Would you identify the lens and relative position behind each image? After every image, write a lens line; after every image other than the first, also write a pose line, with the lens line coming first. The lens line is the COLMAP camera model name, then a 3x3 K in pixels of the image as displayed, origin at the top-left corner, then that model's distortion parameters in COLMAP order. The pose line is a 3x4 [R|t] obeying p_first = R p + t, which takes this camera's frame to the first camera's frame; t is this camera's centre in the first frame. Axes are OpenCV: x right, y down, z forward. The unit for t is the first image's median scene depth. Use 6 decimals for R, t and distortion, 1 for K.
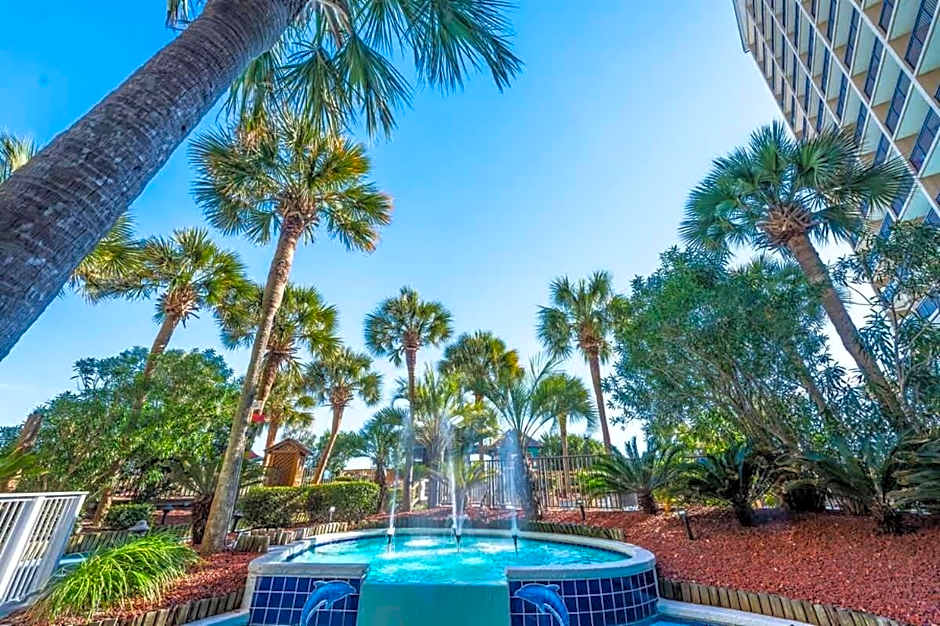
lens RADIAL K [[376.4, 0, 470.0], [0, 376.4, 313.0], [0, 0, 1]] dist [0.000160, 0.000160]
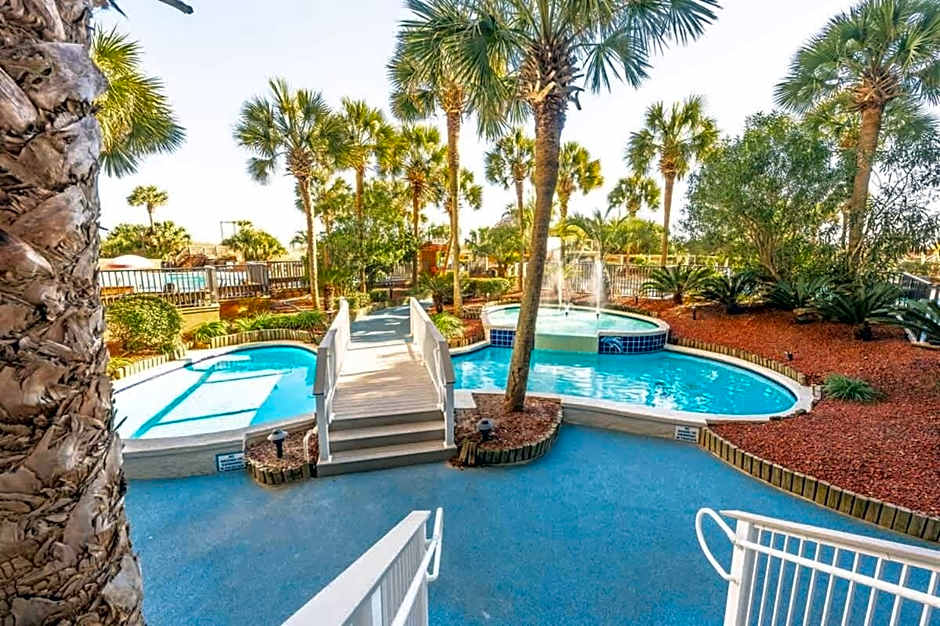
lens RADIAL K [[376.4, 0, 470.0], [0, 376.4, 313.0], [0, 0, 1]] dist [0.000160, 0.000160]
pose [[0.988488, 0.031841, -0.147911, -0.183667], [0.058183, 0.822432, 0.565880, -0.411457], [0.139665, -0.567972, 0.811111, -0.495272]]
